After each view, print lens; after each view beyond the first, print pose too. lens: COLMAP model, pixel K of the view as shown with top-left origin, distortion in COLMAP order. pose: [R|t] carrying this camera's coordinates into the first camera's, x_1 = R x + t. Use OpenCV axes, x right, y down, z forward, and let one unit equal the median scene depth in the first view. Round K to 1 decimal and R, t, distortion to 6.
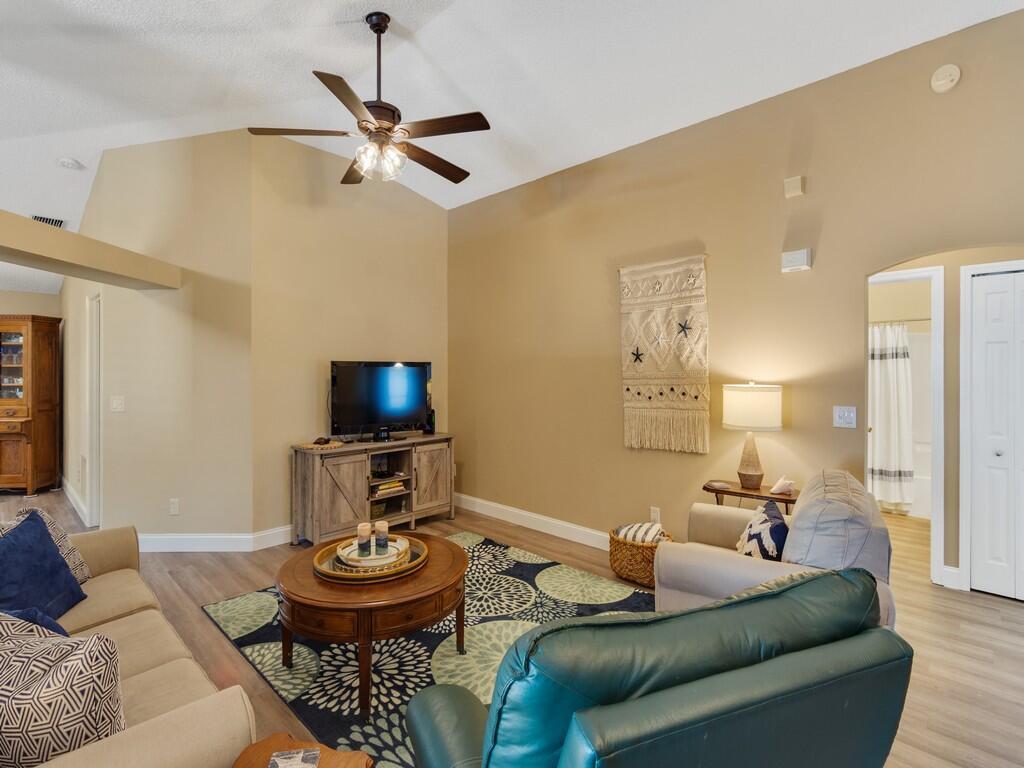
lens RADIAL K [[498.4, 0, 512.0], [0, 498.4, 384.0], [0, 0, 1]] dist [-0.000618, 0.000021]
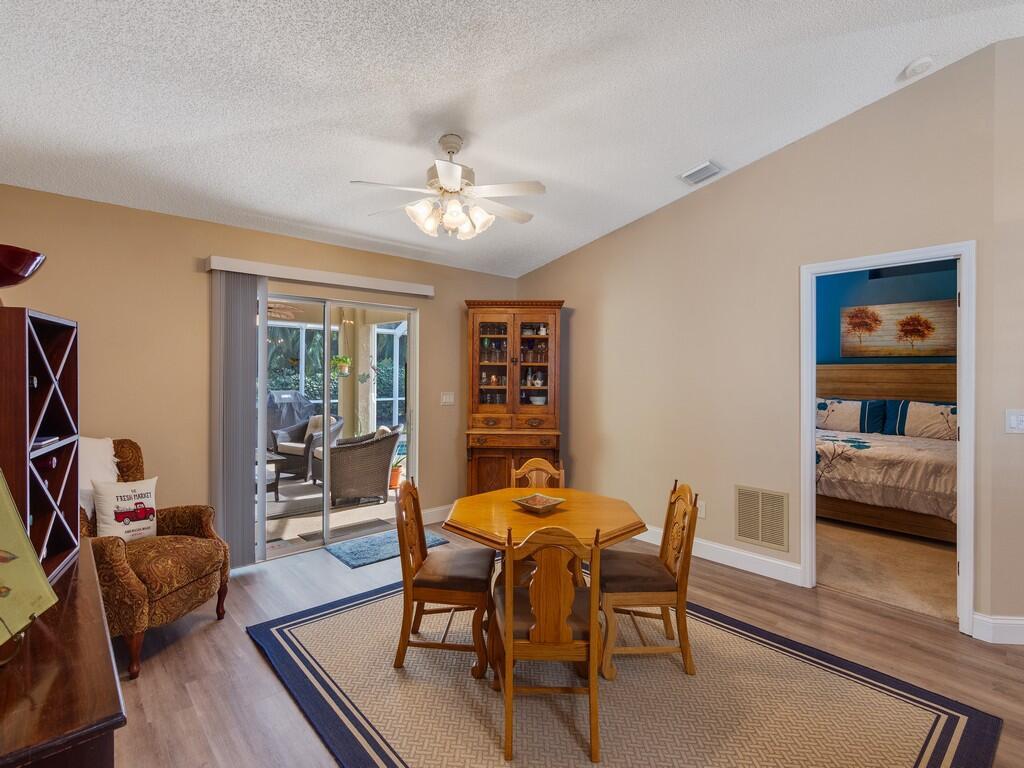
lens RADIAL K [[498.4, 0, 512.0], [0, 498.4, 384.0], [0, 0, 1]] dist [-0.000618, 0.000021]
pose [[0.996487, 0.005875, -0.083546, -0.700460], [-0.005870, 0.999983, 0.000313, -0.003403], [0.083547, 0.000179, 0.996504, 0.146140]]
